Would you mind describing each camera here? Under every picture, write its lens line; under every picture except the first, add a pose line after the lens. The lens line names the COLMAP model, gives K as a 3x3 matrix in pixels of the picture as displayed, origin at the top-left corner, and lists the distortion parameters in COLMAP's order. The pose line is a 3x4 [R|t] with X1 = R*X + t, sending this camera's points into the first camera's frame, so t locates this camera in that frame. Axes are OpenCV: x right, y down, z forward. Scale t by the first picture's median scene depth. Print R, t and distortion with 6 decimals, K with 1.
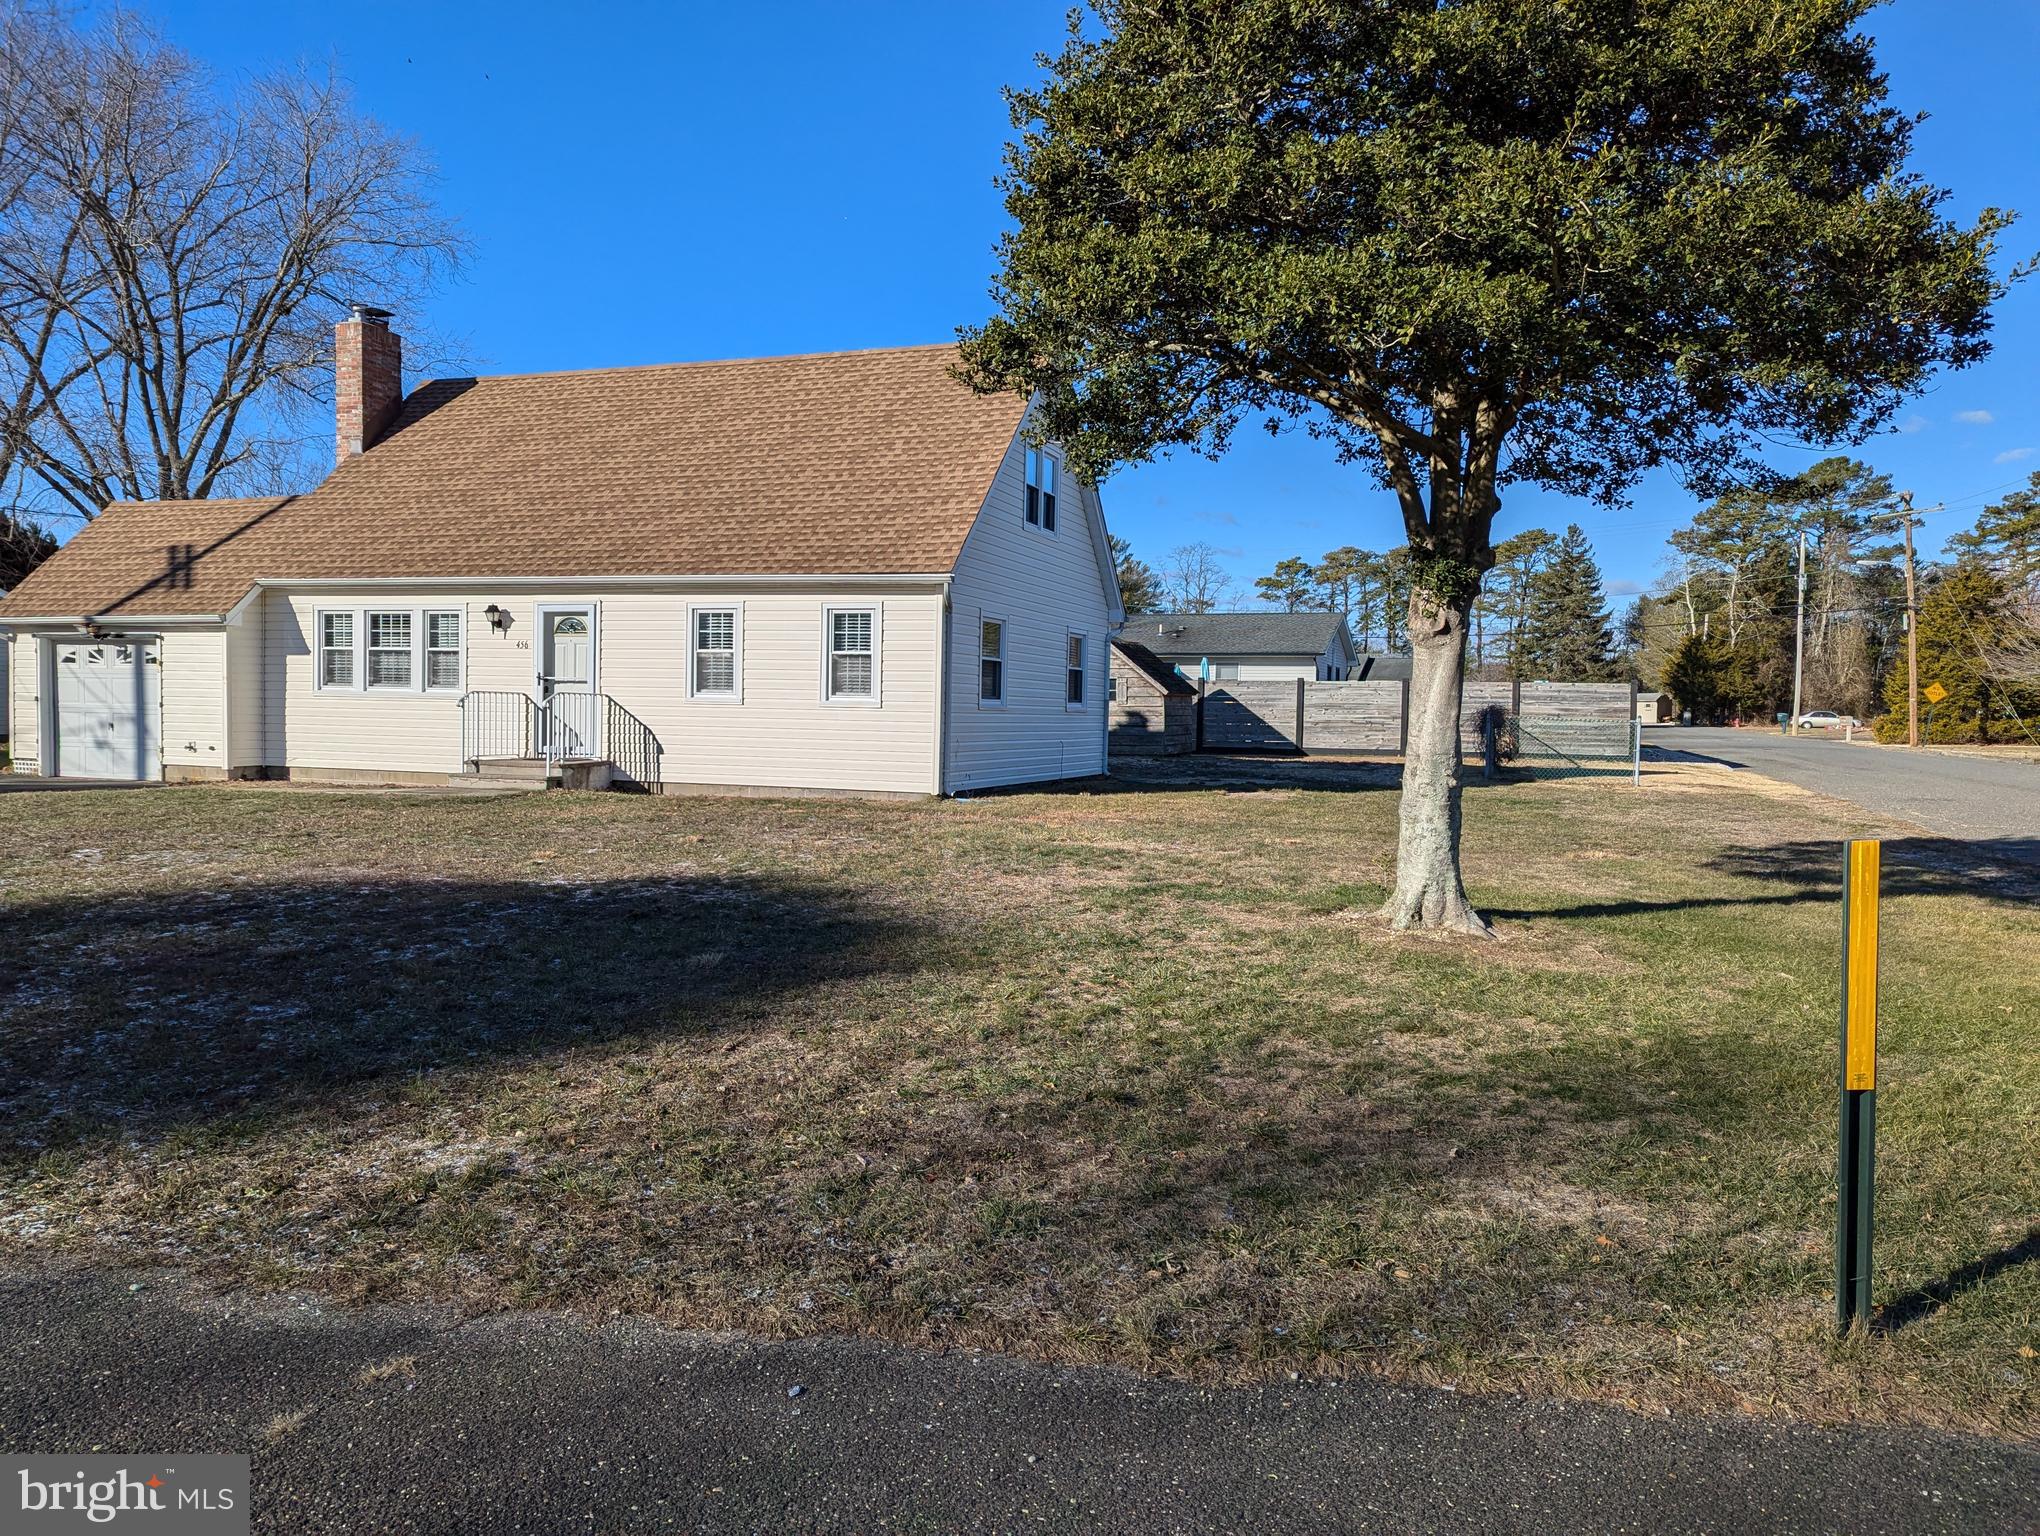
lens RADIAL K [[1440.4, 0, 1015.0], [0, 1440.4, 773.6], [0, 0, 1]] dist [0.073676, -0.072087]
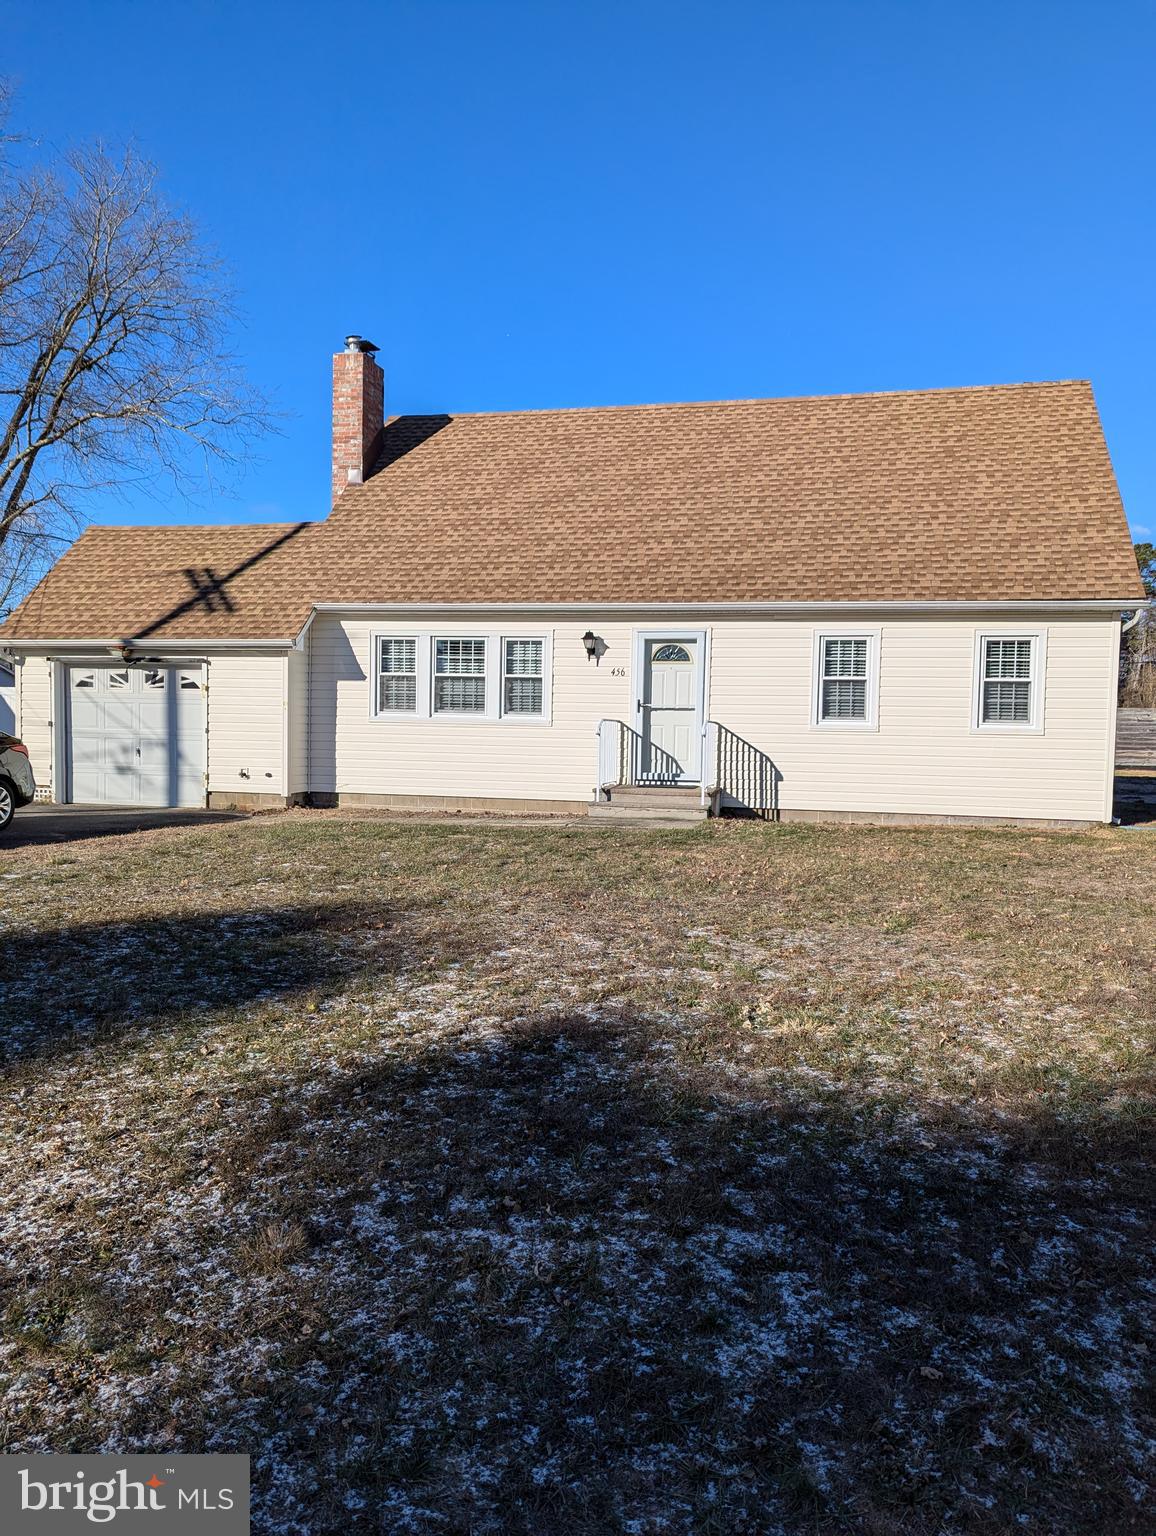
lens RADIAL K [[1084.5, 0, 578.0], [0, 1084.5, 768.0], [0, 0, 1]] dist [0.073676, -0.072087]
pose [[0.991667, -0.005046, 0.128732, -0.433386], [0.004766, 0.999986, 0.002487, -0.022551], [-0.128743, -0.001853, 0.991676, 0.241779]]
